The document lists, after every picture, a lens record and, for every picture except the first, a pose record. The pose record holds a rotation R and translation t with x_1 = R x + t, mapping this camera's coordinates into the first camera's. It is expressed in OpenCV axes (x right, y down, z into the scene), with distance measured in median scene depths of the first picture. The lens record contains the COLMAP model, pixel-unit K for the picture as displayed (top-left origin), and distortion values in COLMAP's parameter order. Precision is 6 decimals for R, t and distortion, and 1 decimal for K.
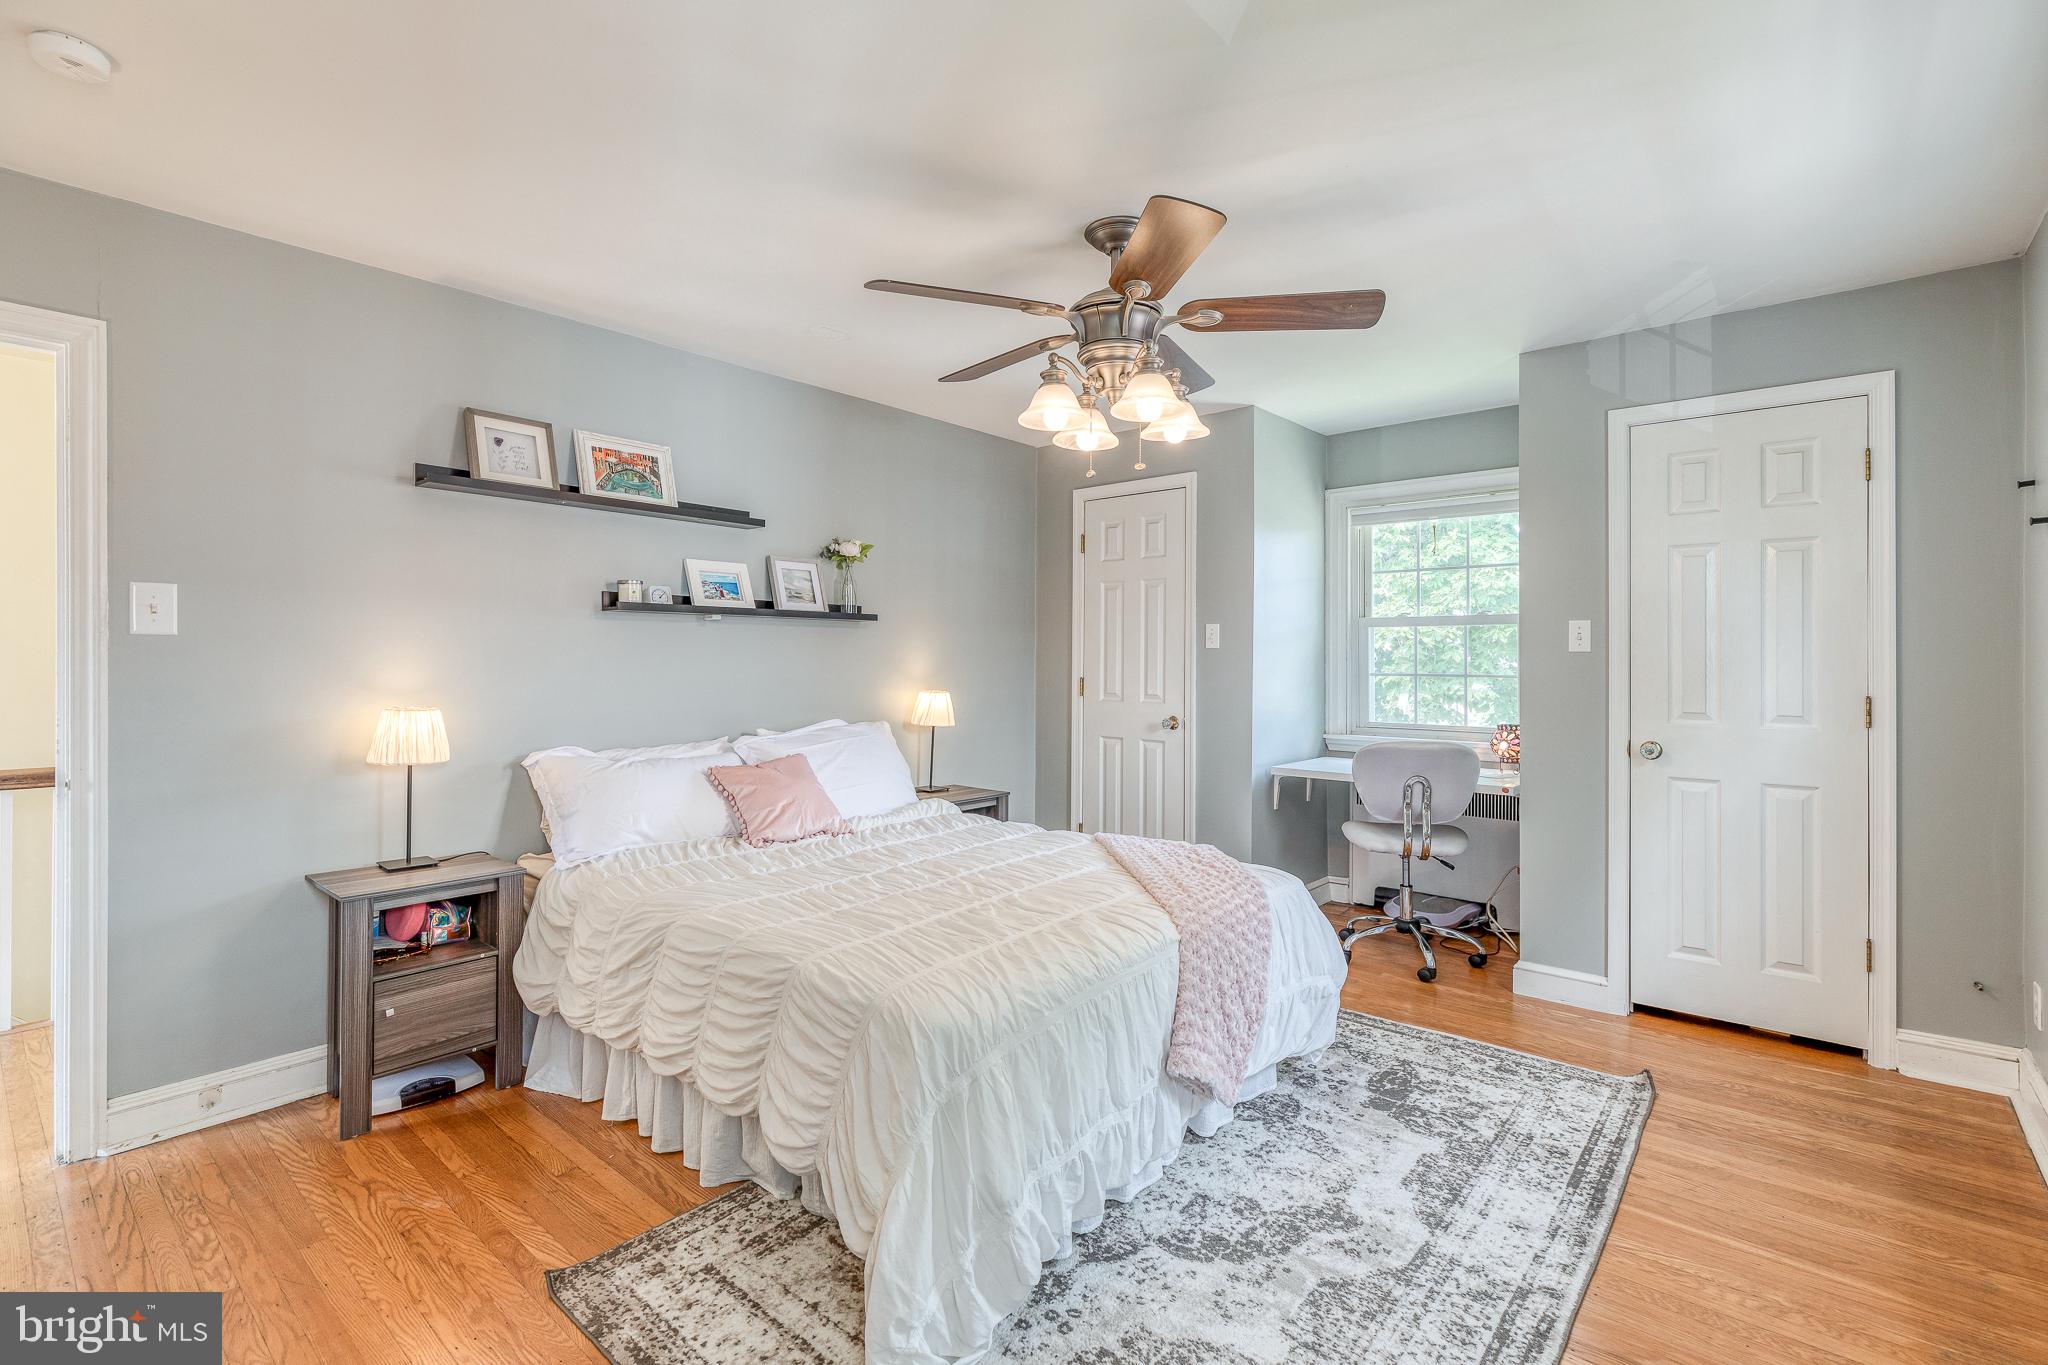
lens RADIAL K [[925.1, 0, 1013.6], [0, 925.1, 660.2], [0, 0, 1]] dist [-0.002013, -0.000008]
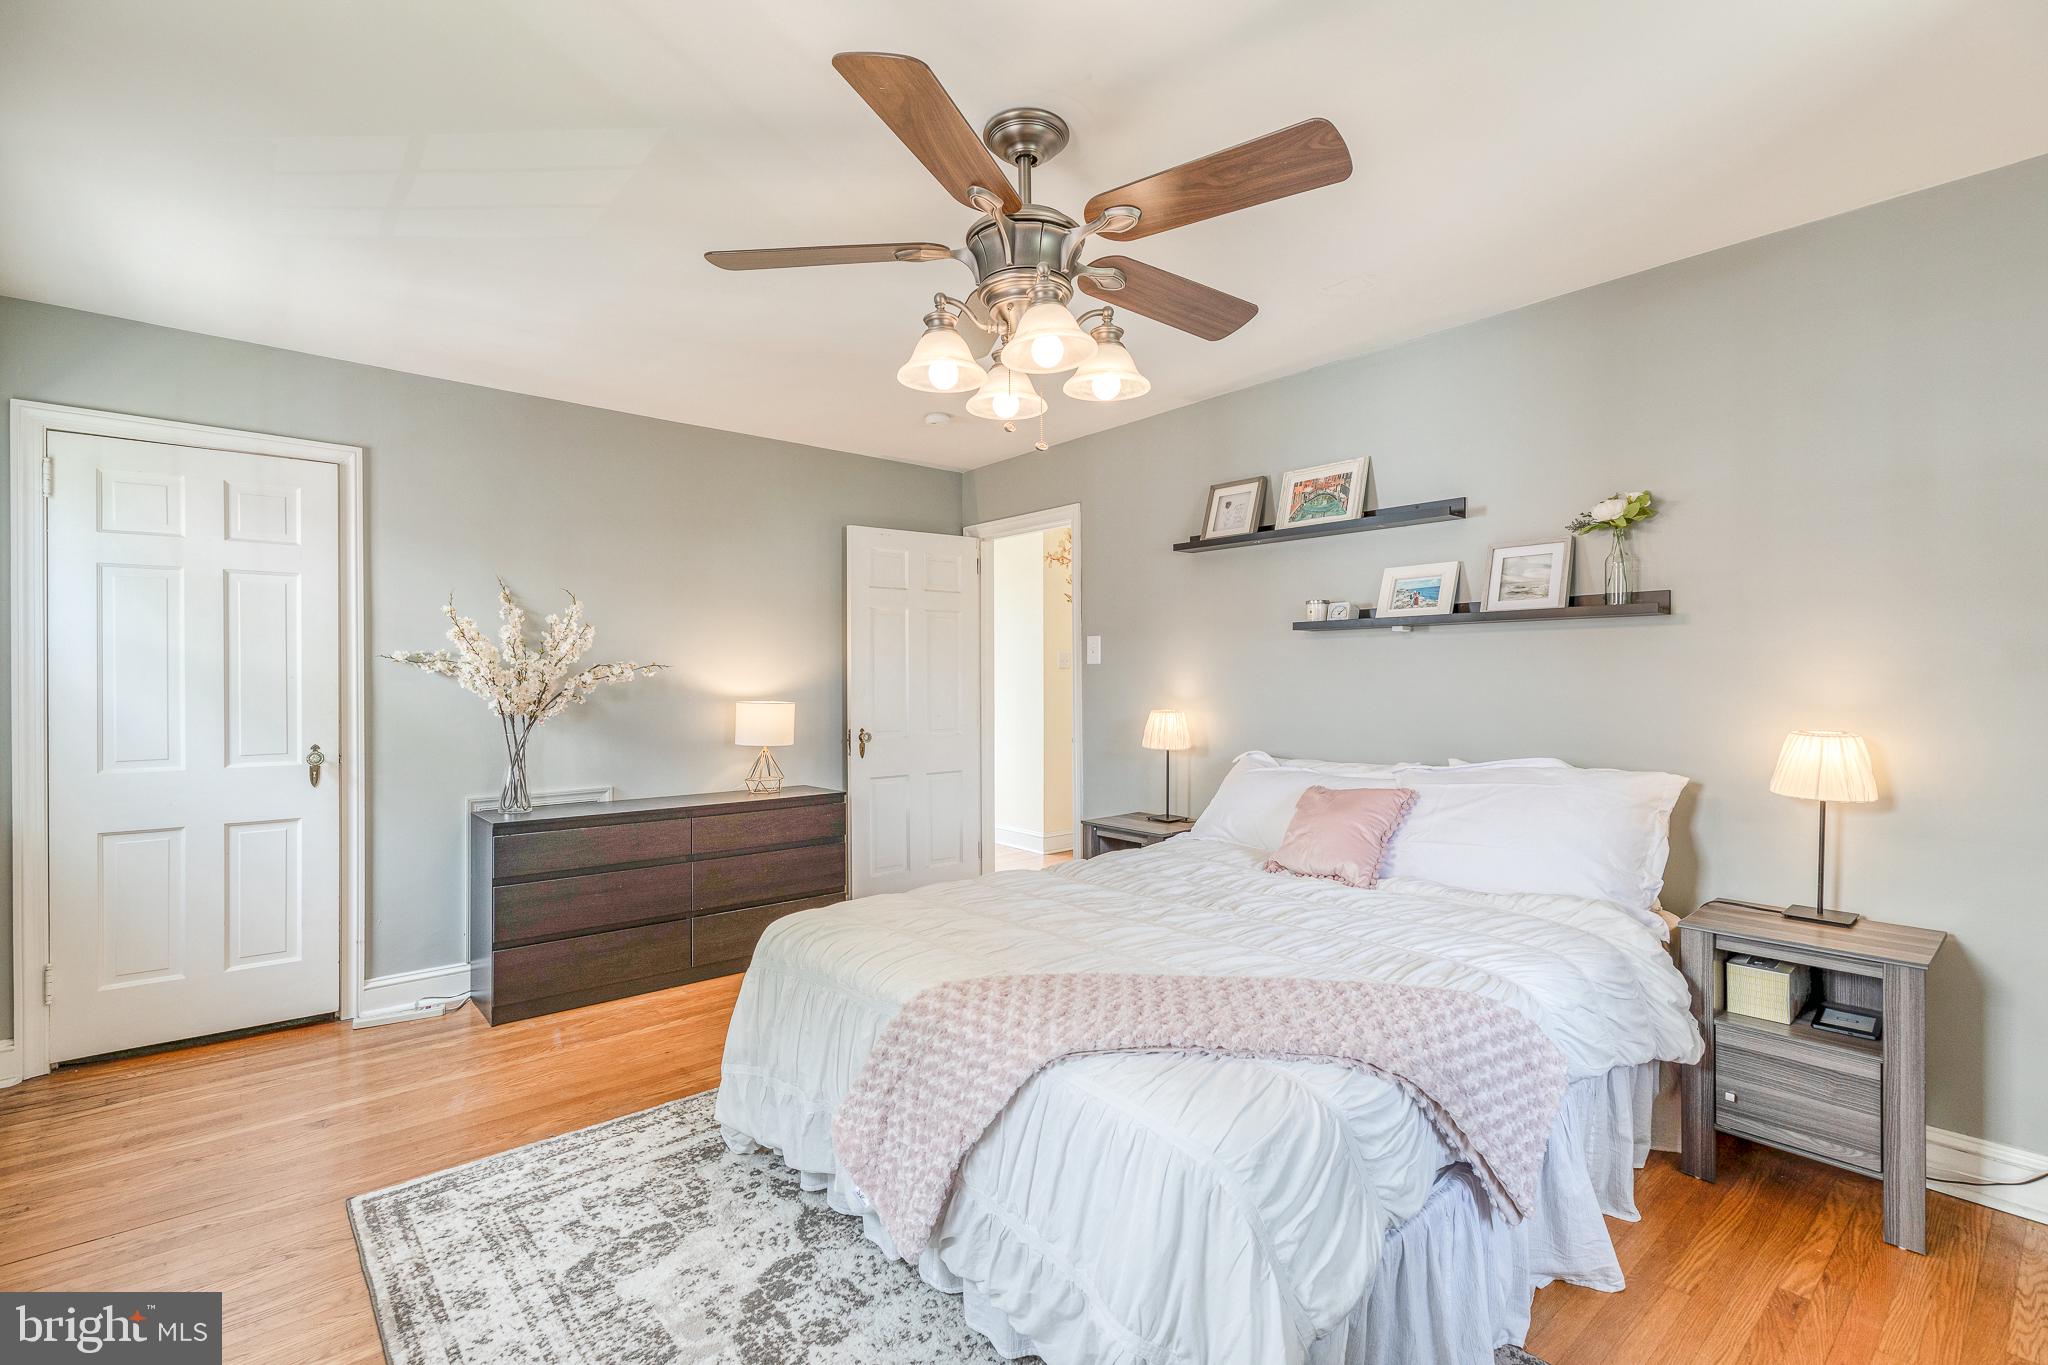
lens RADIAL K [[922.6, 0, 1024.0], [0, 922.6, 682.5], [0, 0, 1]] dist [0.001052, -0.000150]
pose [[-0.145742, -0.002473, -0.989319, 0.899207], [0.000480, 0.999997, -0.002571, 0.011611], [0.989322, -0.000849, -0.145741, 1.115801]]
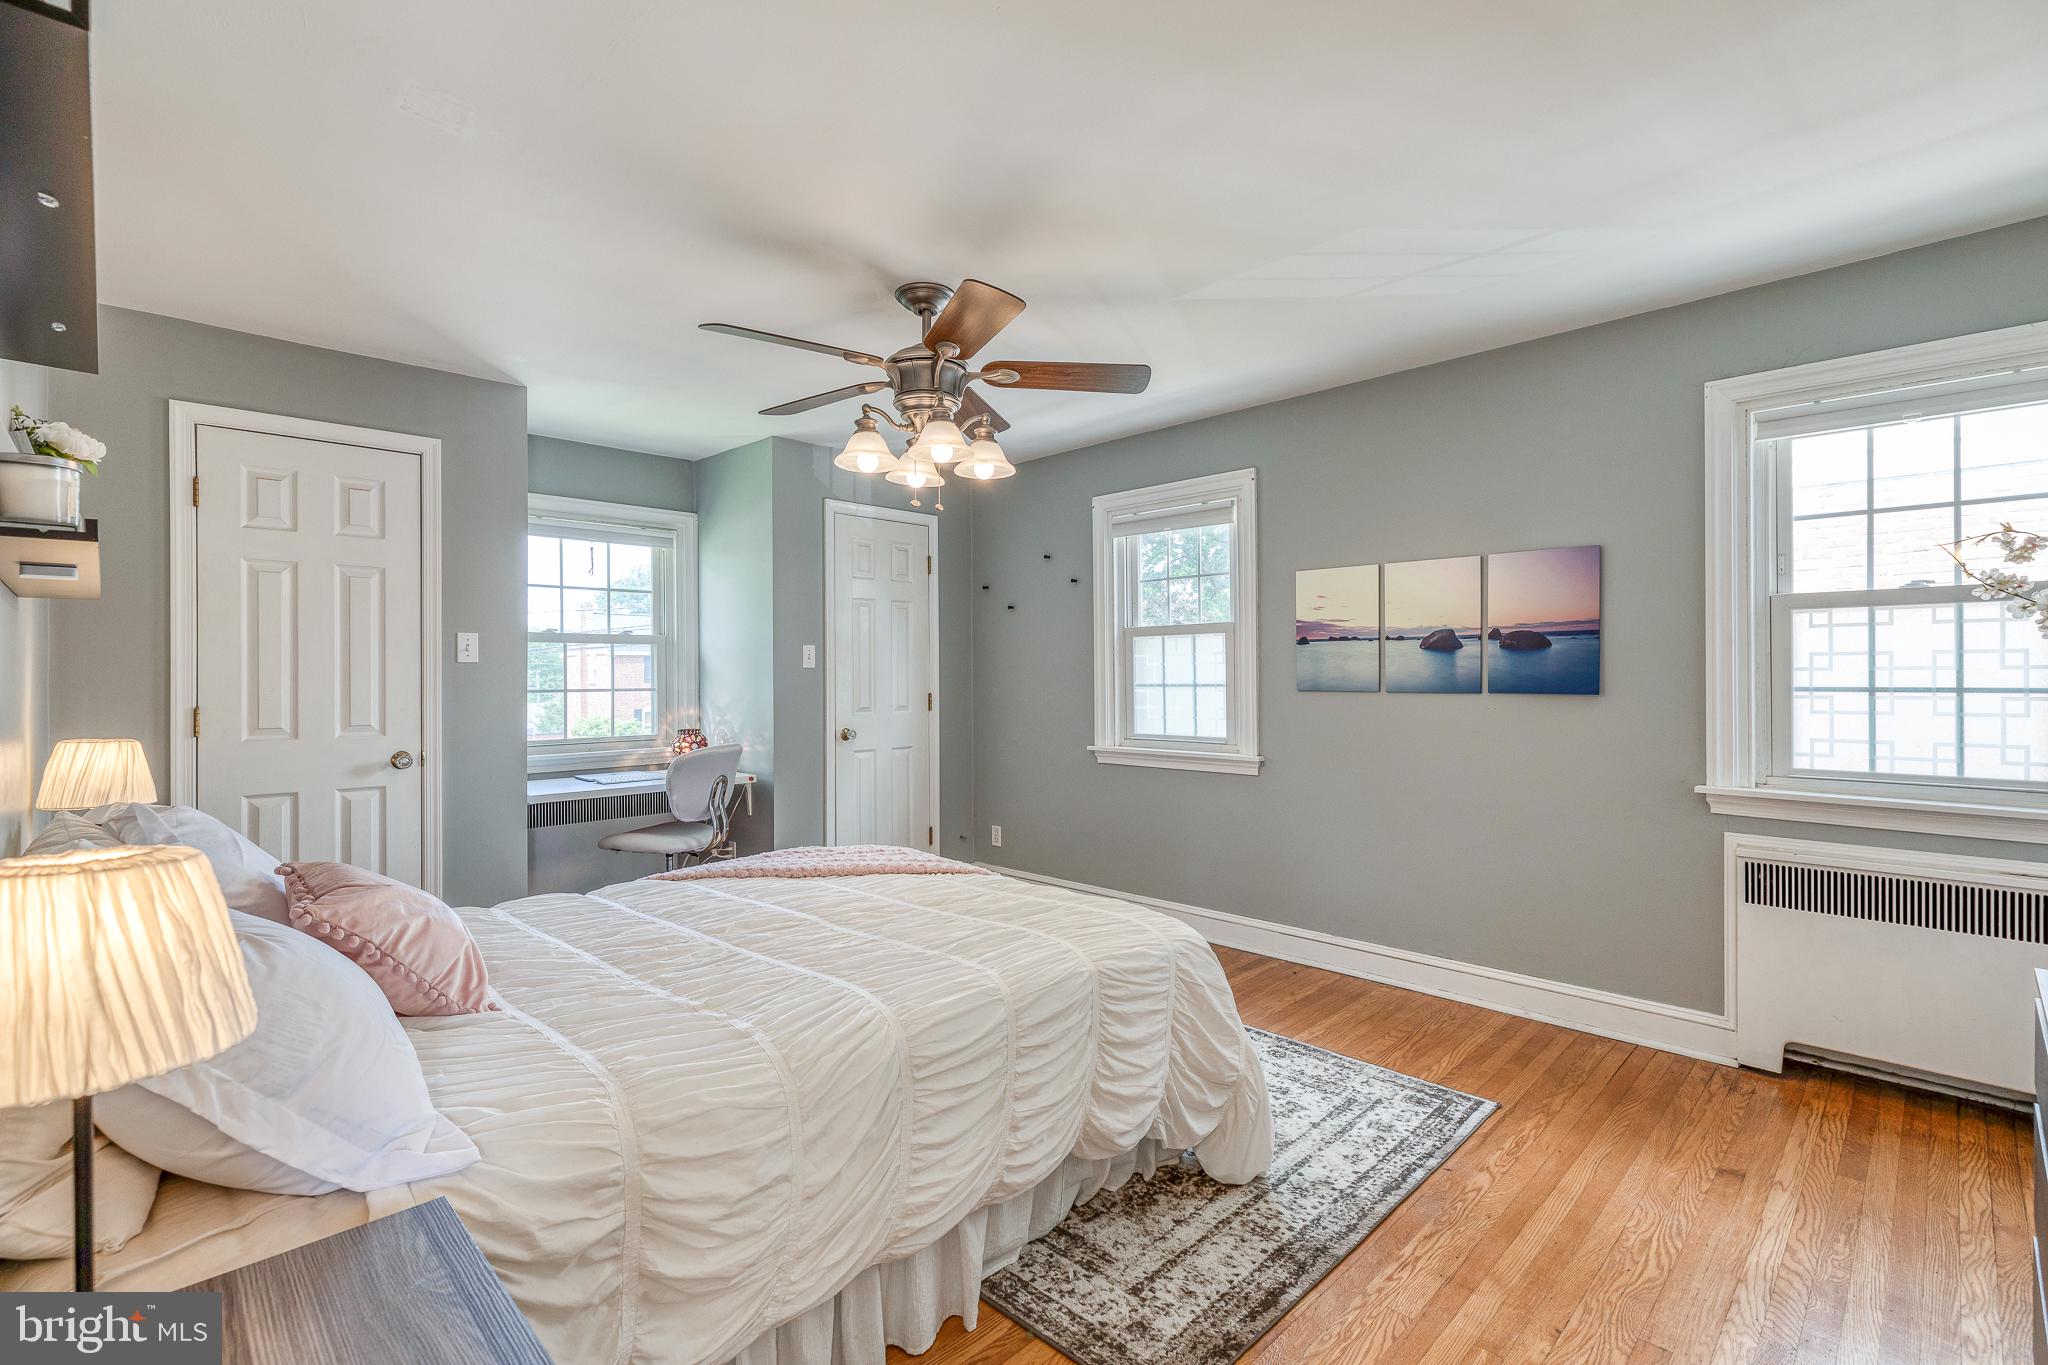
lens RADIAL K [[922.6, 0, 1024.0], [0, 922.6, 682.5], [0, 0, 1]] dist [0.001052, -0.000150]
pose [[0.075801, -0.012189, 0.997048, -1.016191], [0.007984, 0.999901, 0.011617, -0.001328], [-0.997091, 0.007080, 0.075890, 0.804590]]
